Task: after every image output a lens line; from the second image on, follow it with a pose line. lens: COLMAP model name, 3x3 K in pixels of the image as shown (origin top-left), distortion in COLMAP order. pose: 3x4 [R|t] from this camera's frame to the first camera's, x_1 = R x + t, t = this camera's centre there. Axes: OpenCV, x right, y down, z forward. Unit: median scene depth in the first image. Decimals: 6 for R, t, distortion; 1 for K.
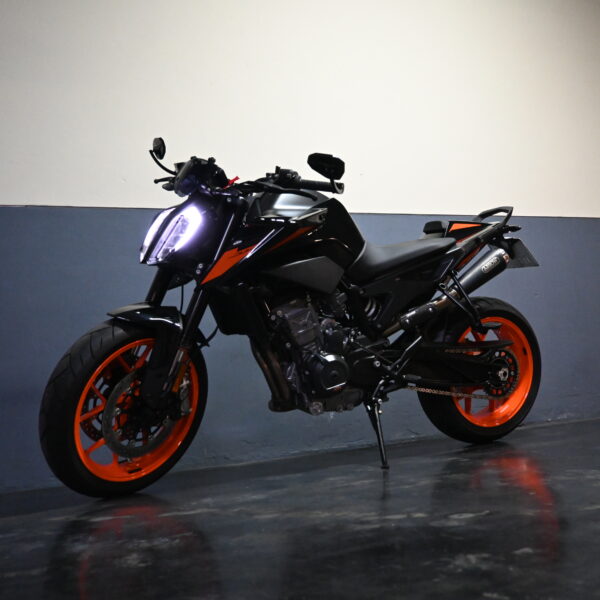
lens RADIAL K [[607.3, 0, 300.0], [0, 607.3, 300.0], [0, 0, 1]] dist [0.002047, 0.004601]
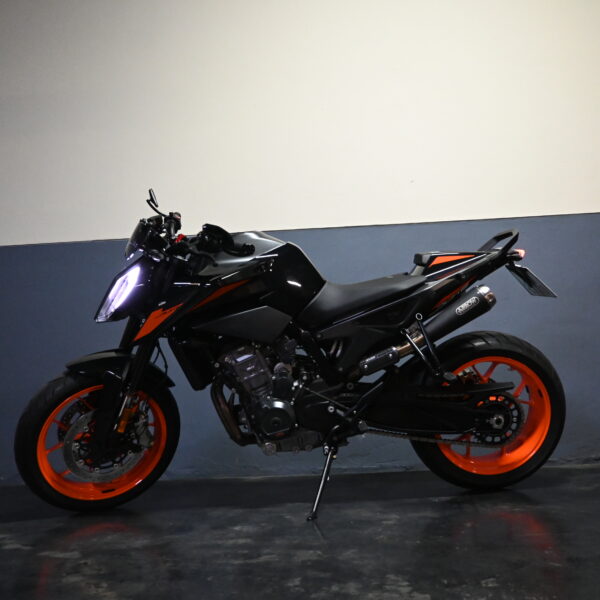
lens RADIAL K [[607.3, 0, 300.0], [0, 607.3, 300.0], [0, 0, 1]] dist [0.002047, 0.004601]
pose [[0.921273, 0.008962, -0.388813, 0.462076], [0.023695, 0.996584, 0.079116, -0.152268], [0.388194, -0.082100, 0.917914, 0.079283]]
